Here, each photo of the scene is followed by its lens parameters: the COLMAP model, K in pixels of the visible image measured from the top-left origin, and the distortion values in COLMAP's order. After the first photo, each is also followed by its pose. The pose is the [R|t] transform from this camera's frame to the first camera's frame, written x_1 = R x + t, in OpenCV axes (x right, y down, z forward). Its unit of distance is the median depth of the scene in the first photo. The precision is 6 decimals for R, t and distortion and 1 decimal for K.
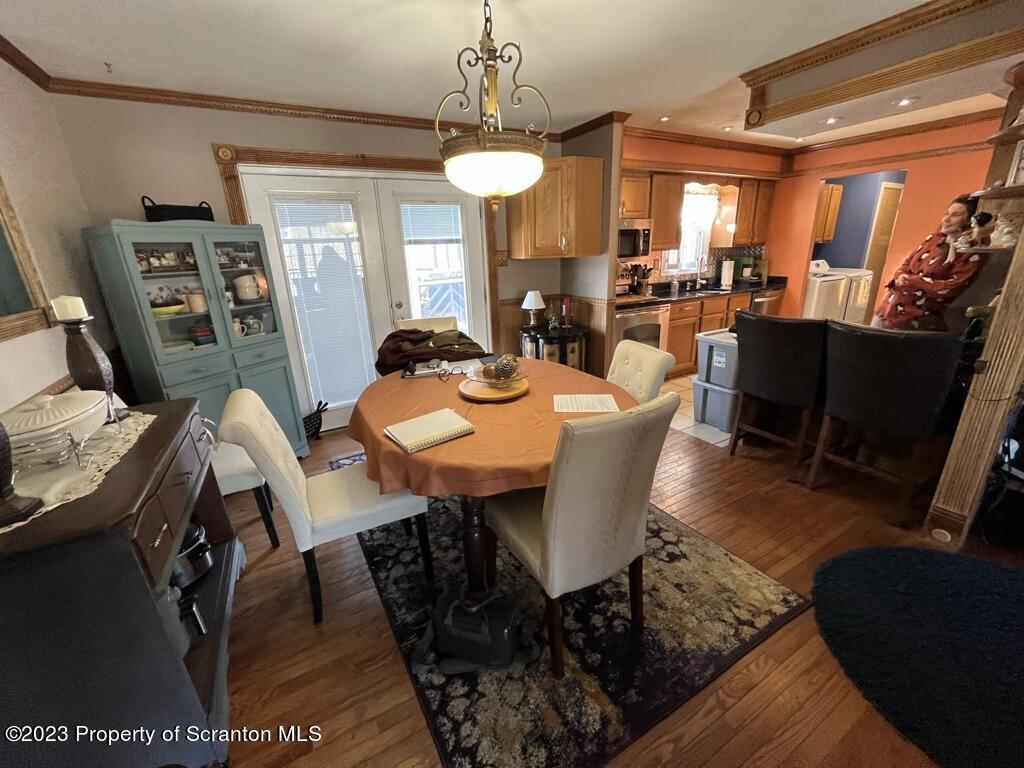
lens RADIAL K [[413.9, 0, 509.1], [0, 413.9, 382.7], [0, 0, 1]] dist [-0.006250, 0.000141]
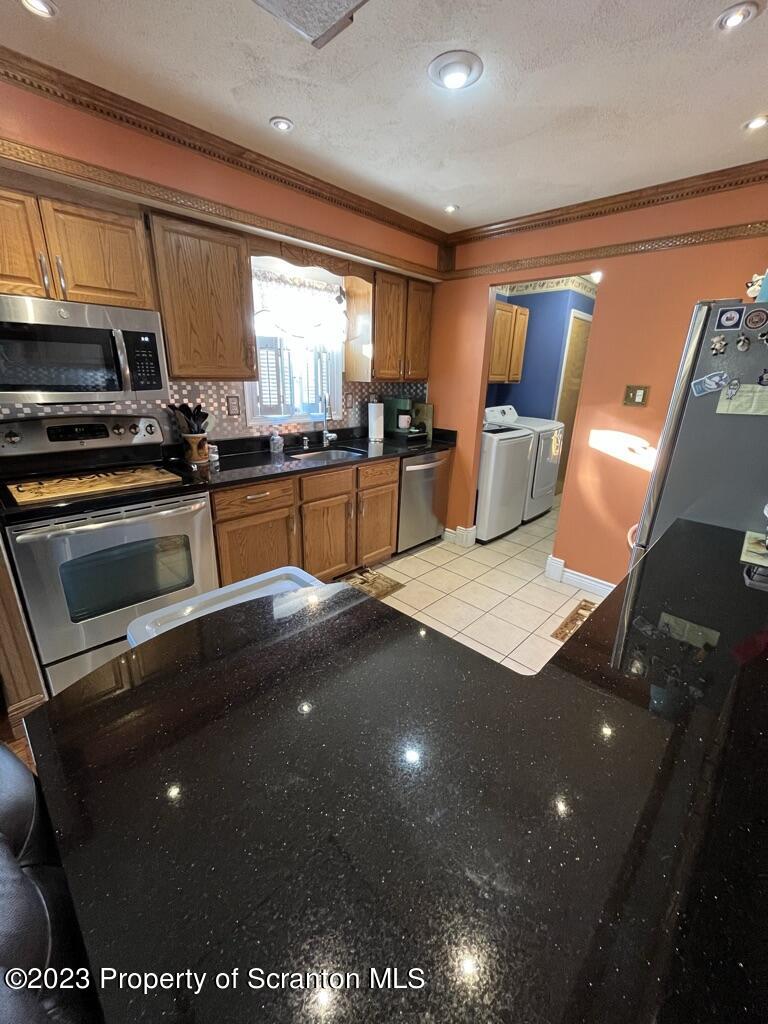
lens RADIAL K [[413.9, 0, 388.9], [0, 413.9, 512.3], [0, 0, 1]] dist [-0.006250, 0.000141]
pose [[0.955712, -0.032594, 0.292492, 0.368629], [0.030463, 0.999466, 0.011838, -0.135772], [-0.292722, -0.002403, 0.956195, 0.387782]]
